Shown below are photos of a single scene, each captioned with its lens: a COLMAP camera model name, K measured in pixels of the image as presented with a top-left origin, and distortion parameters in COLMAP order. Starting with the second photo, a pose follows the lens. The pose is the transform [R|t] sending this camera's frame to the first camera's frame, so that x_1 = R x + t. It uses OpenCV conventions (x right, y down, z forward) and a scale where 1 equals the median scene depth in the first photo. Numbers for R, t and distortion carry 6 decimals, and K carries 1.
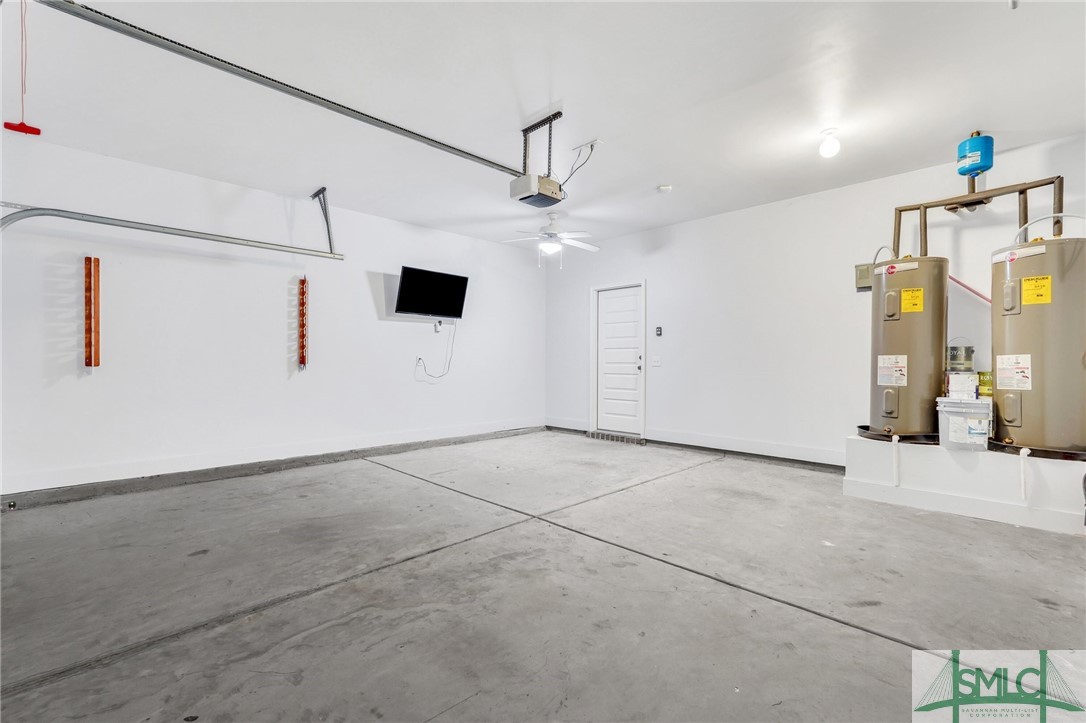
lens RADIAL K [[479.2, 0, 539.6], [0, 479.2, 362.2], [0, 0, 1]] dist [0.002188, 0.000071]
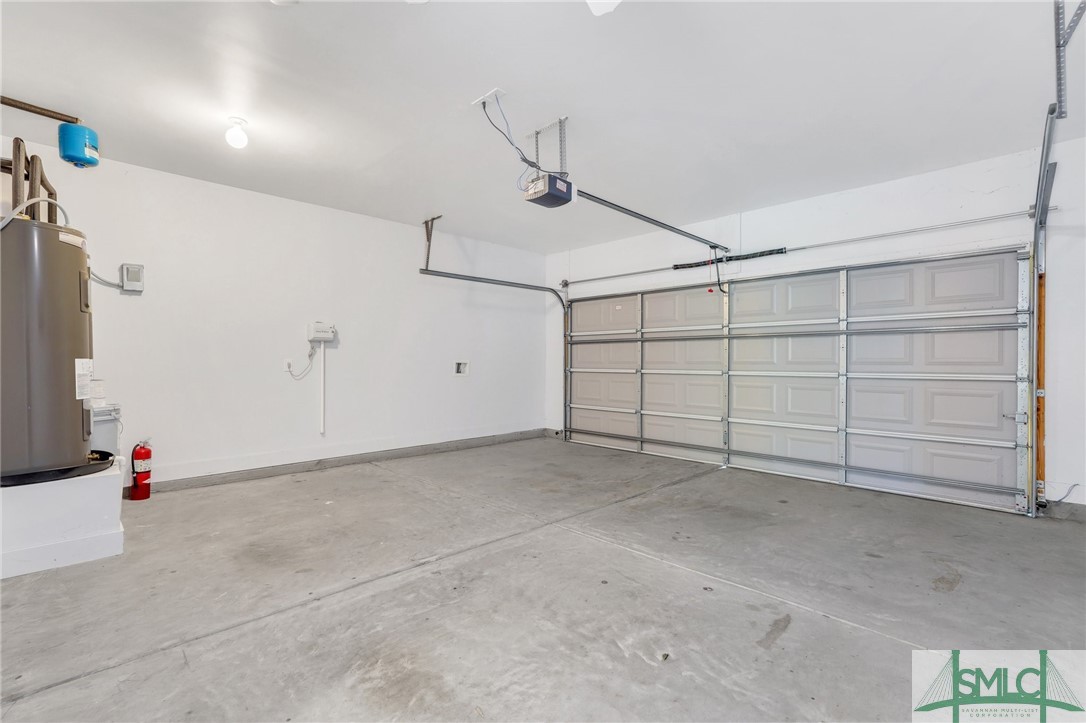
lens RADIAL K [[479.2, 0, 546.6], [0, 479.2, 363.8], [0, 0, 1]] dist [0.002188, 0.000071]
pose [[-0.999777, -0.002392, -0.020960, 0.021549], [-0.002470, 0.999990, 0.003701, -0.013439], [0.020951, 0.003752, -0.999773, 2.086166]]
